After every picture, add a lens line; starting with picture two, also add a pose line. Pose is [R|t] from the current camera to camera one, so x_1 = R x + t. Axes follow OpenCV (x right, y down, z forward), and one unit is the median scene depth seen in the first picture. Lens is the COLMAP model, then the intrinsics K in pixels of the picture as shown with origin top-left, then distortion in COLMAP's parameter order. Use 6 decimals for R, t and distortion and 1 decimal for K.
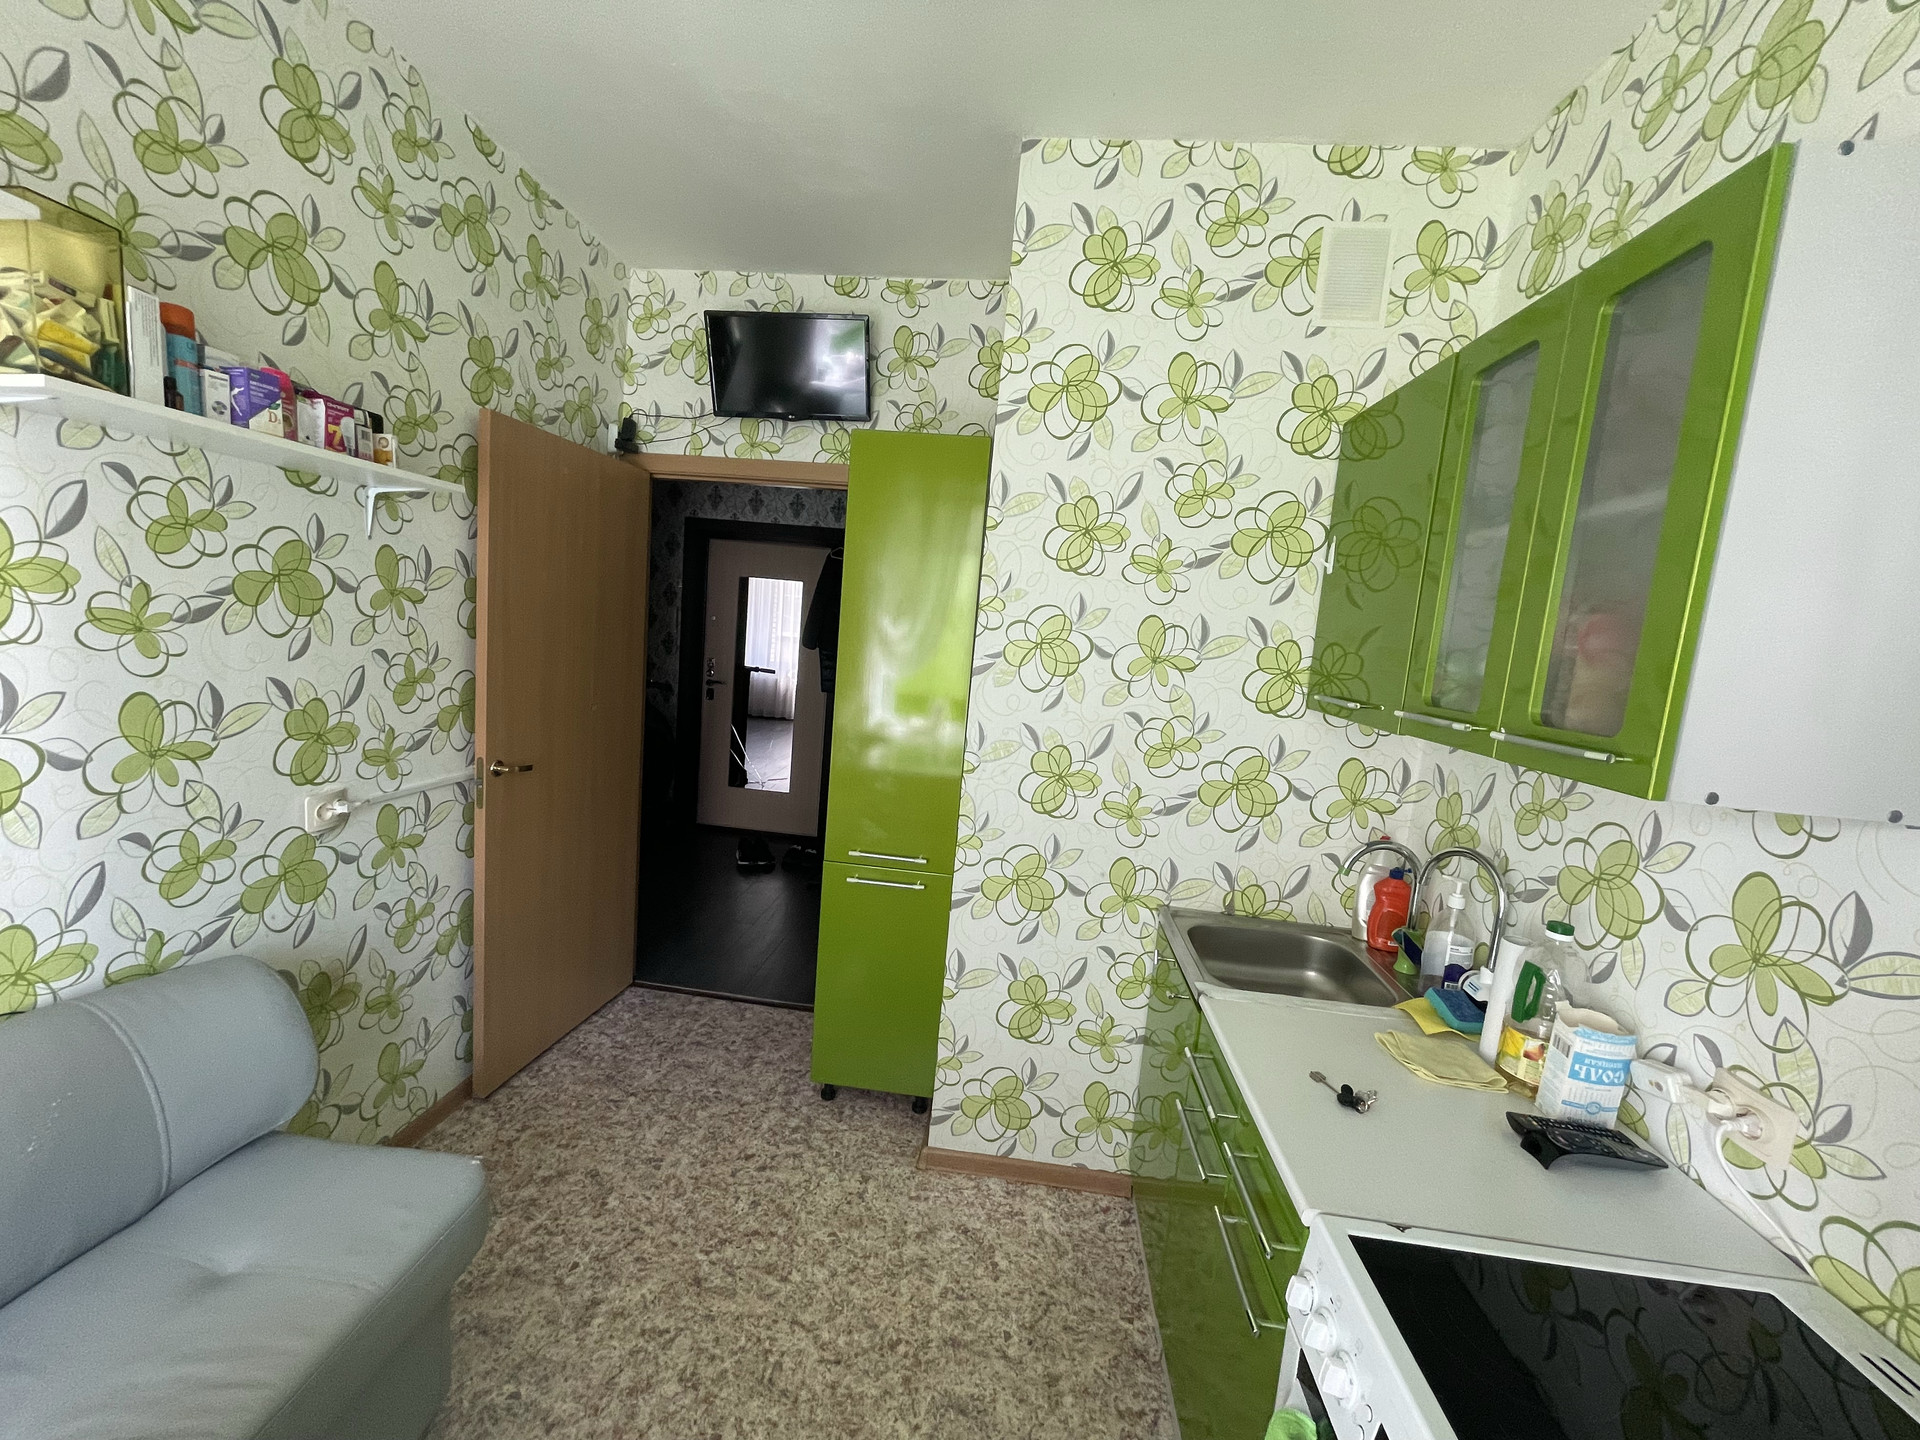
lens RADIAL K [[778.2, 0, 947.2], [0, 778.2, 726.0], [0, 0, 1]] dist [-0.000627, -0.000137]
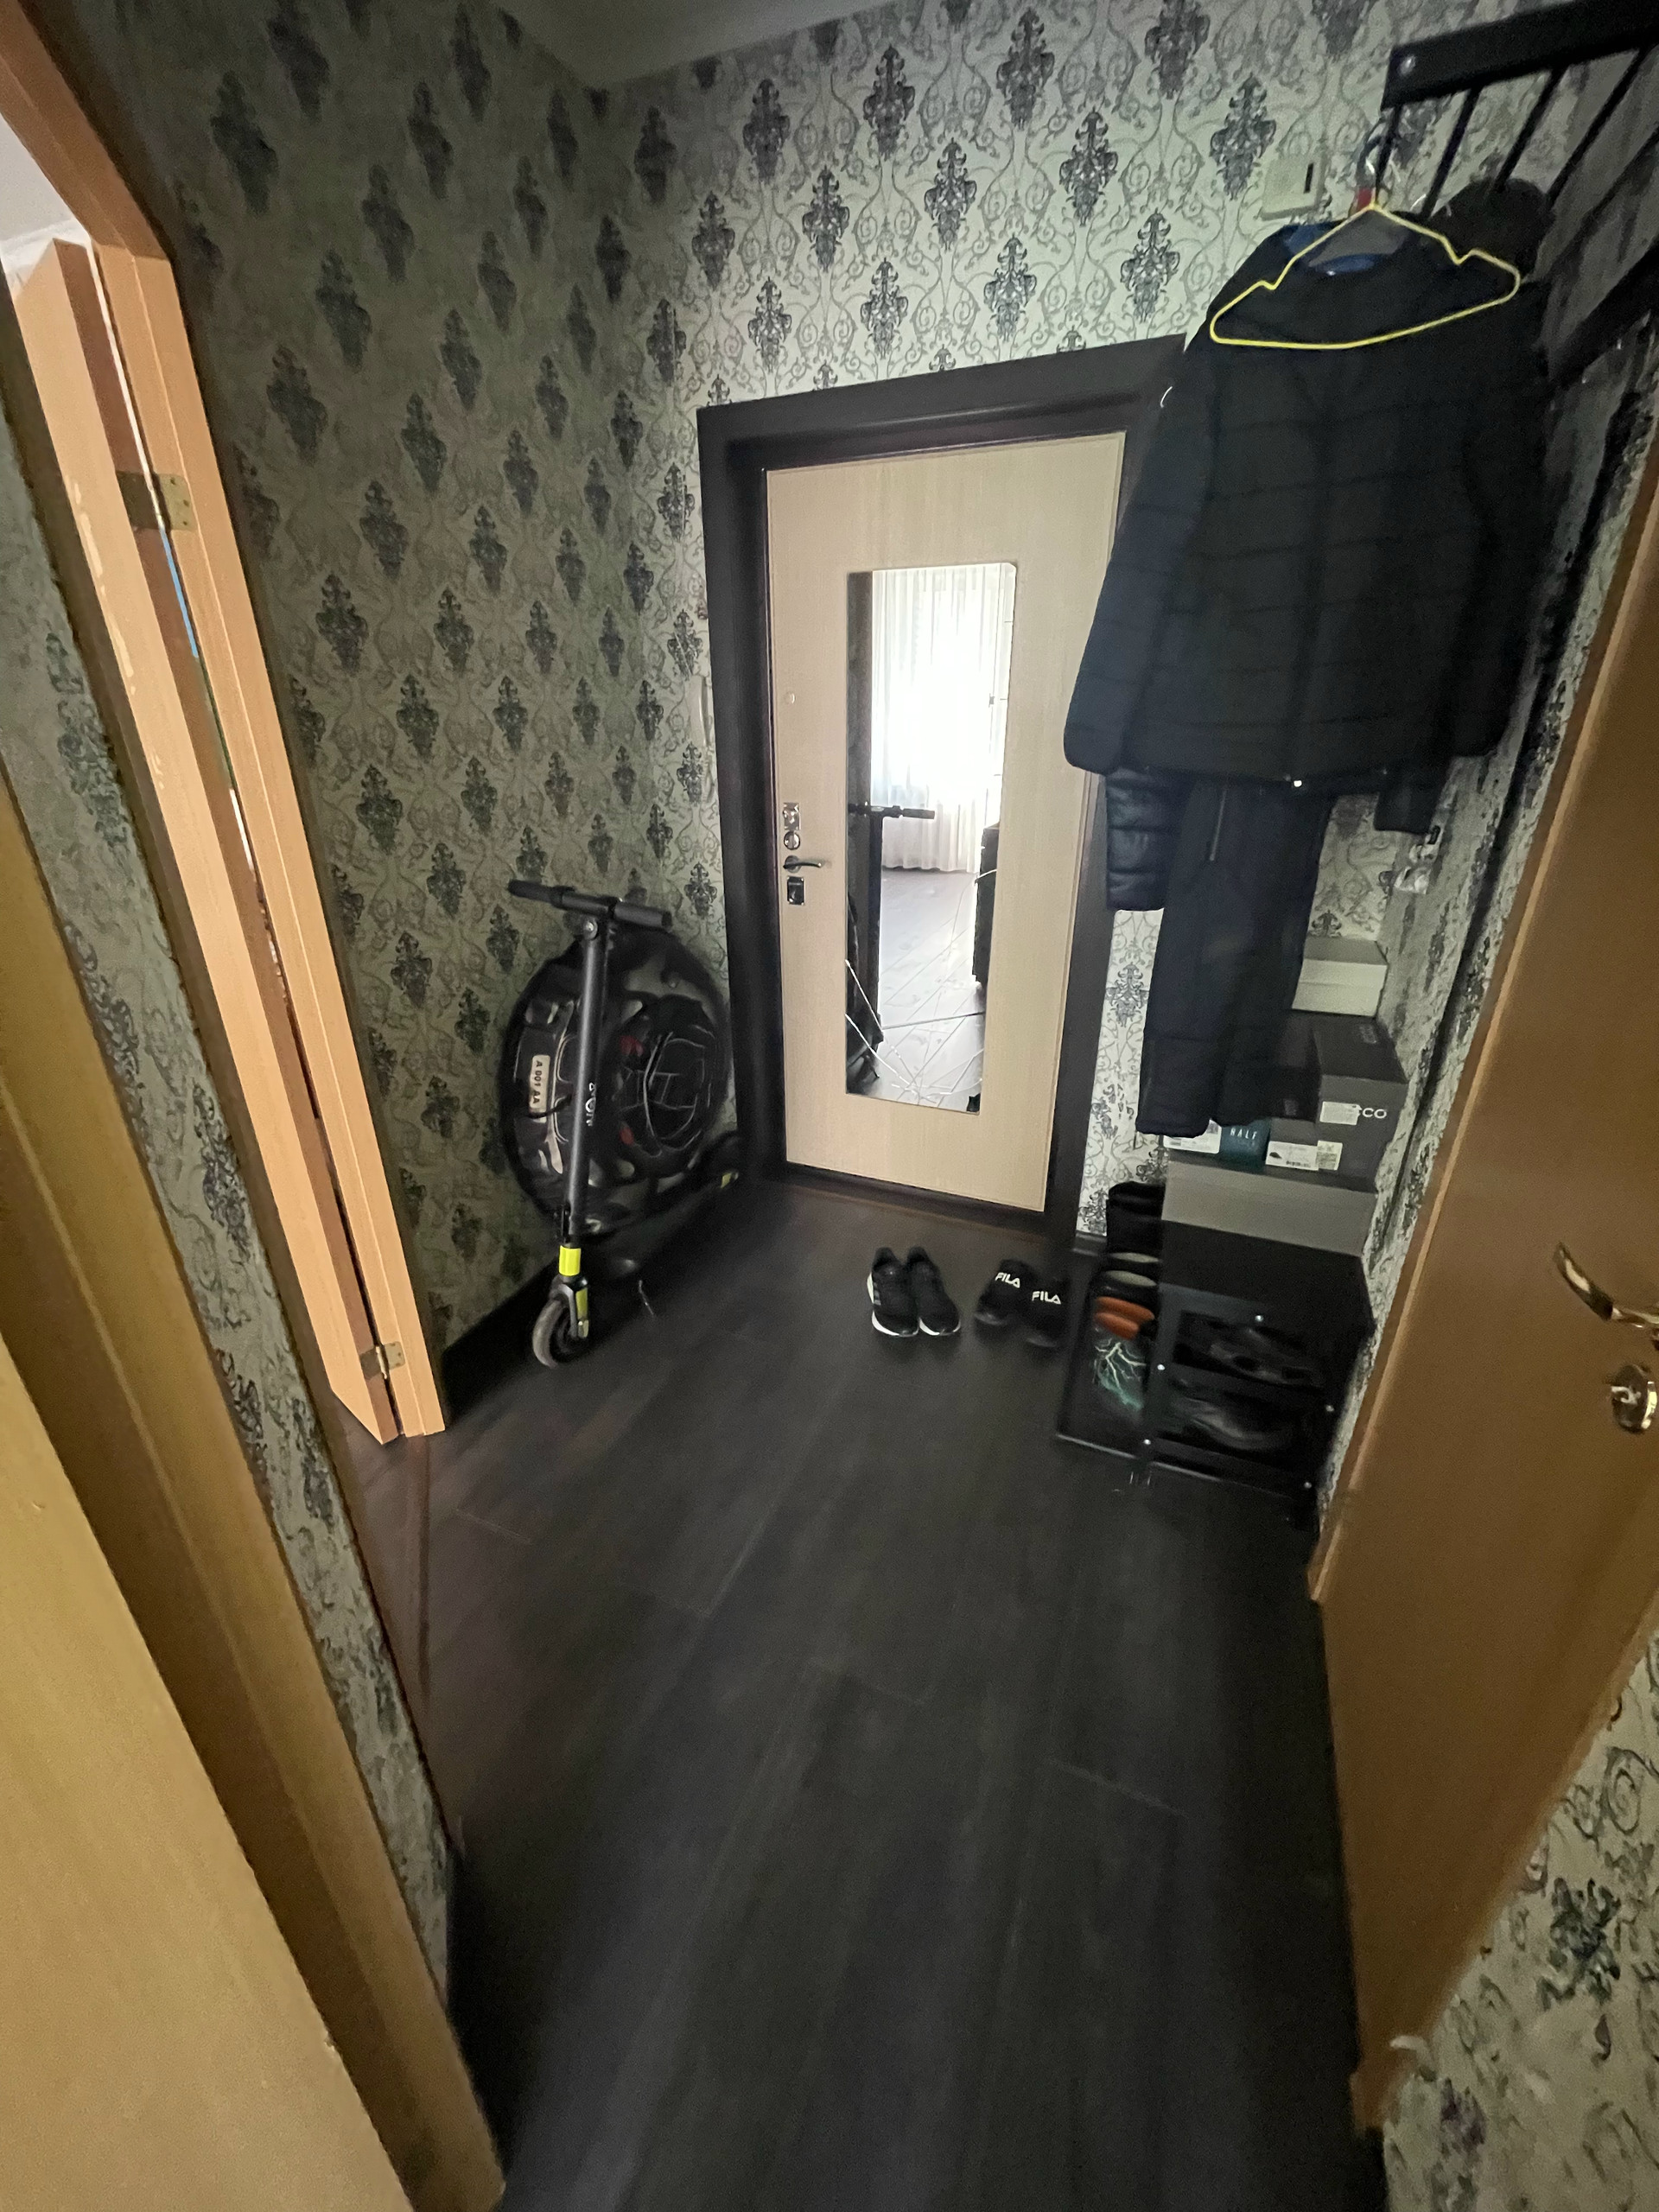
lens RADIAL K [[896.6, 0, 829.5], [0, 896.6, 1106.0], [0, 0, 1]] dist [-0.000627, -0.000137]
pose [[0.953013, 0.033775, -0.301040, -0.133682], [0.051694, 0.961057, 0.271473, -0.061039], [0.298486, -0.274279, 0.914154, 0.522328]]
